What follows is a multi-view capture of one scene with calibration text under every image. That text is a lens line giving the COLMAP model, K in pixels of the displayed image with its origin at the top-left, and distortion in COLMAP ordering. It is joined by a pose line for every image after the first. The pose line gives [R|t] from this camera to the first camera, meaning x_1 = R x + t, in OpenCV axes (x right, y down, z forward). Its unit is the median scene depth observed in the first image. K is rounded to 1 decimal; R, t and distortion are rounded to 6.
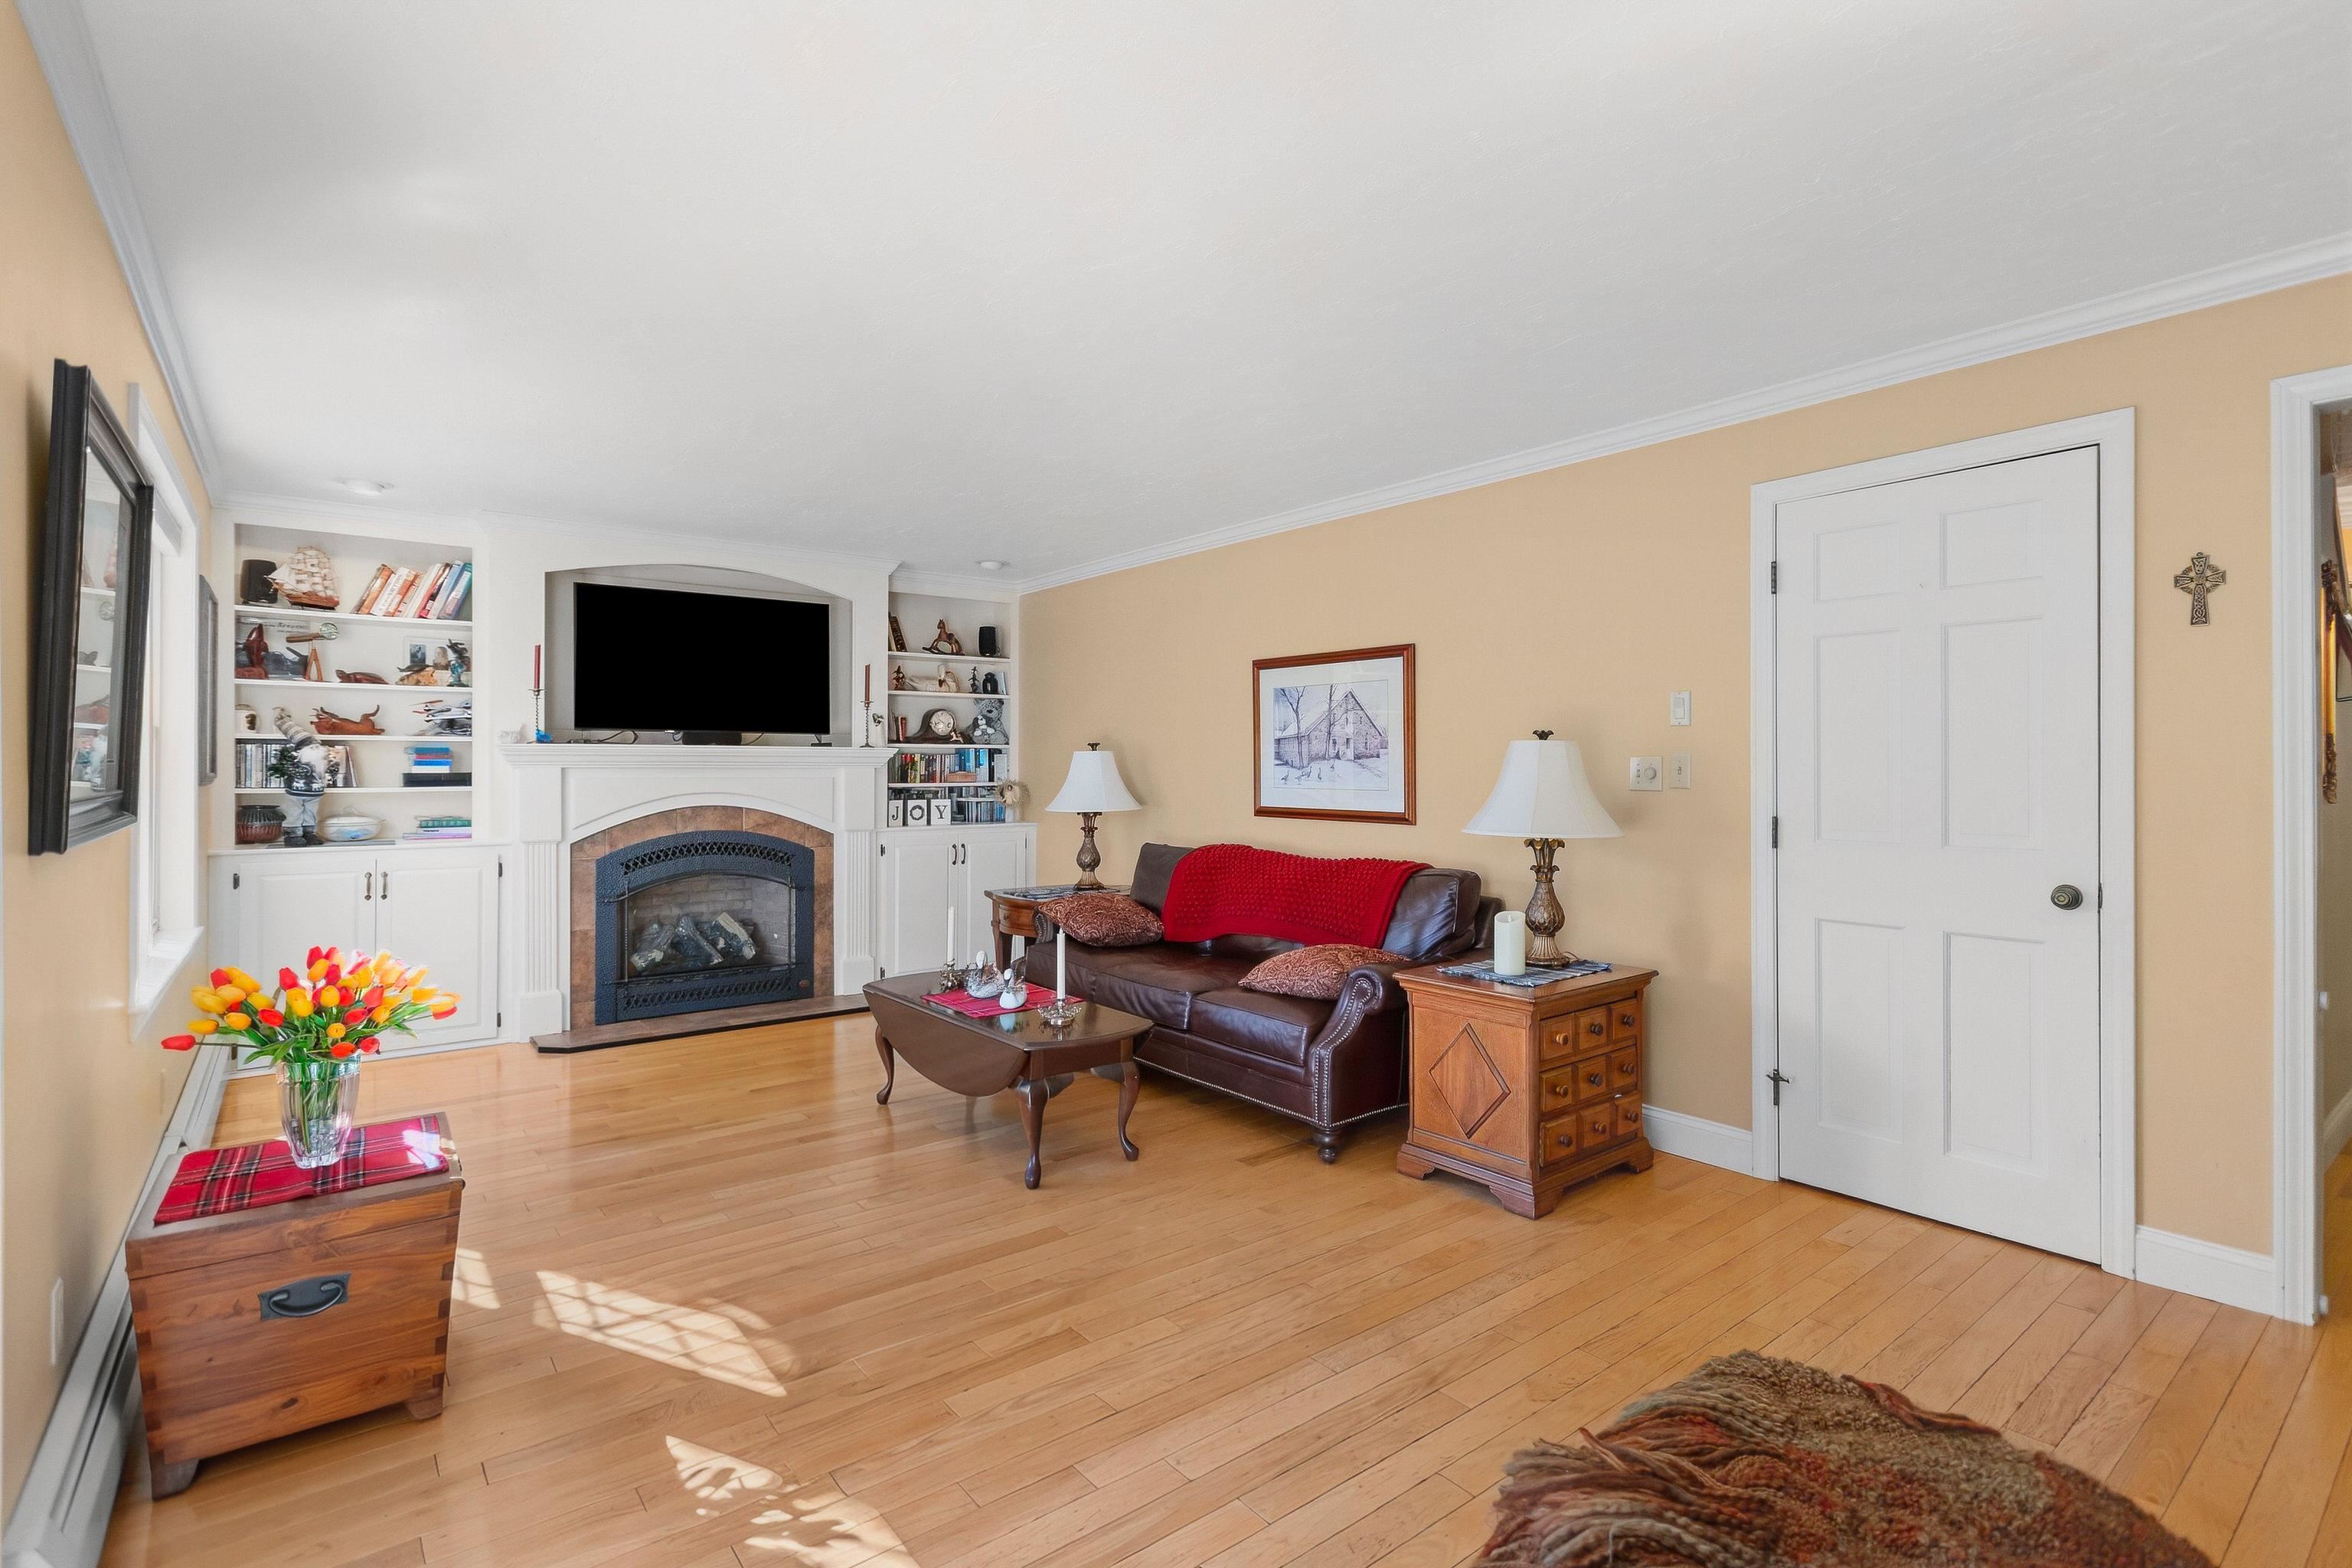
lens RADIAL K [[1113.8, 0, 1175.4], [0, 1113.8, 759.1], [0, 0, 1]] dist [0.000937, -0.000830]
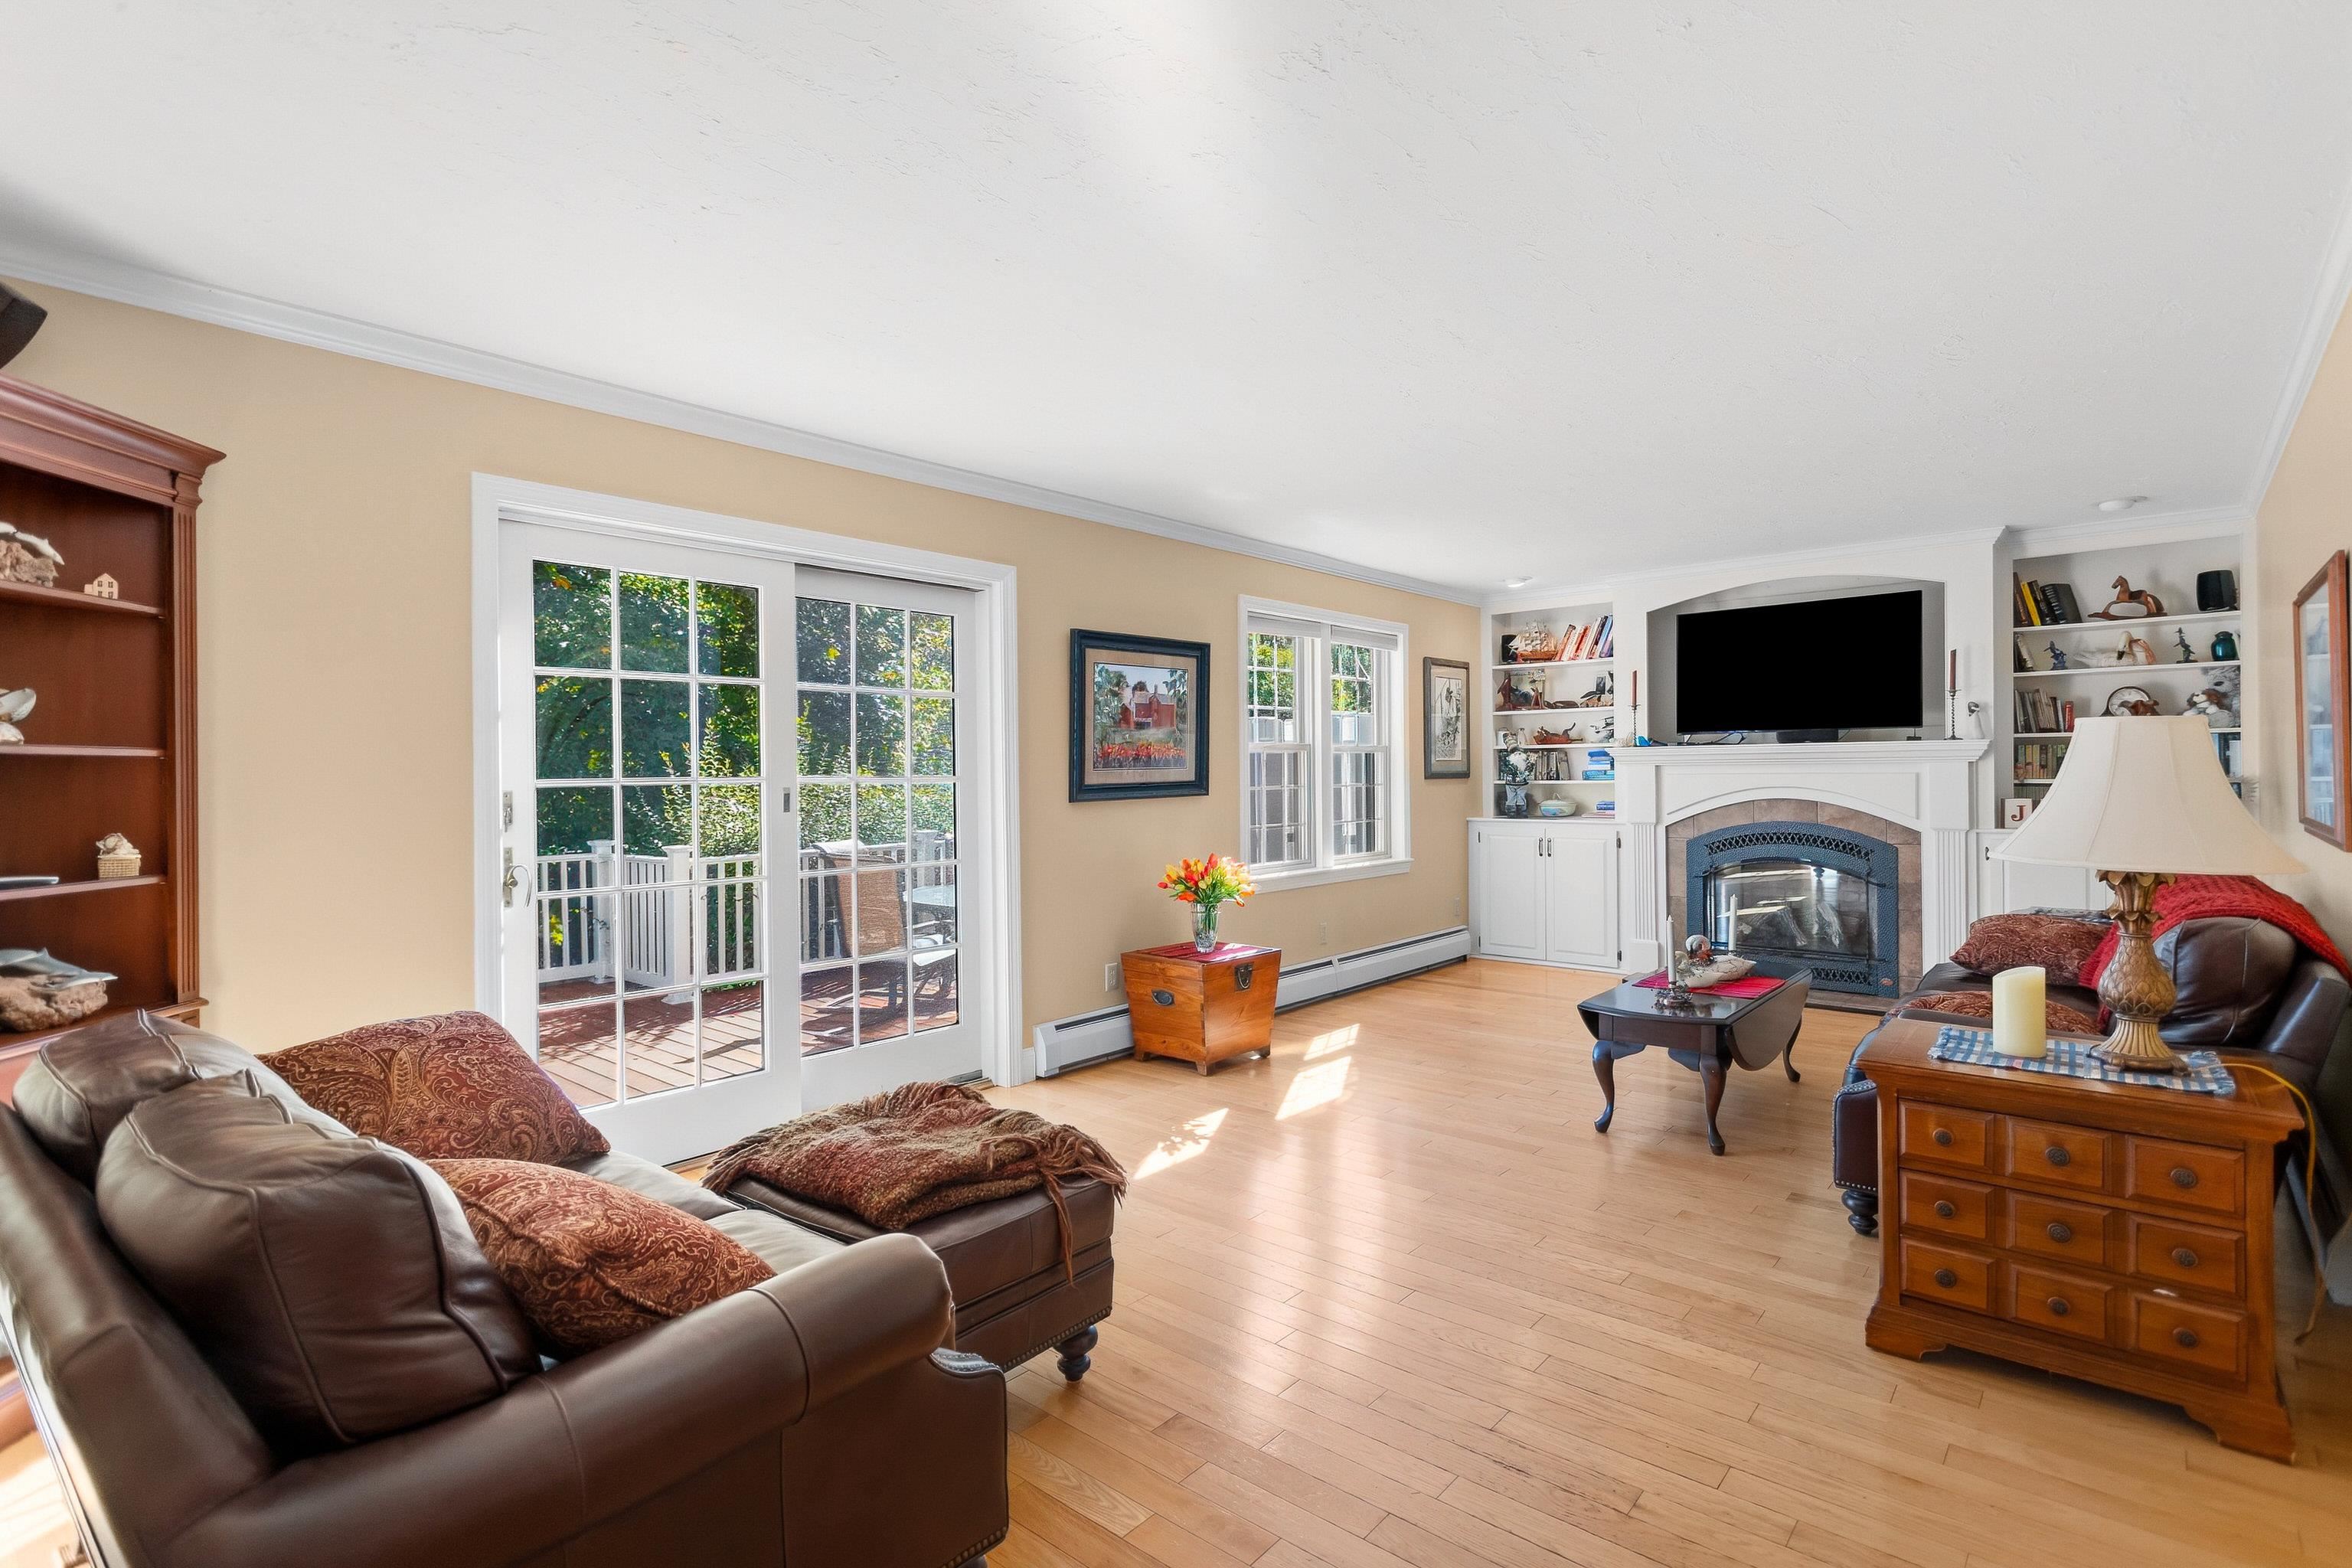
lens RADIAL K [[1113.8, 0, 1169.9], [0, 1113.8, 783.3], [0, 0, 1]] dist [0.000937, -0.000830]
pose [[0.170177, 0.009169, -0.985371, 0.556656], [0.018127, 0.999758, 0.012434, 0.002085], [0.985247, -0.019978, 0.169970, 0.221517]]
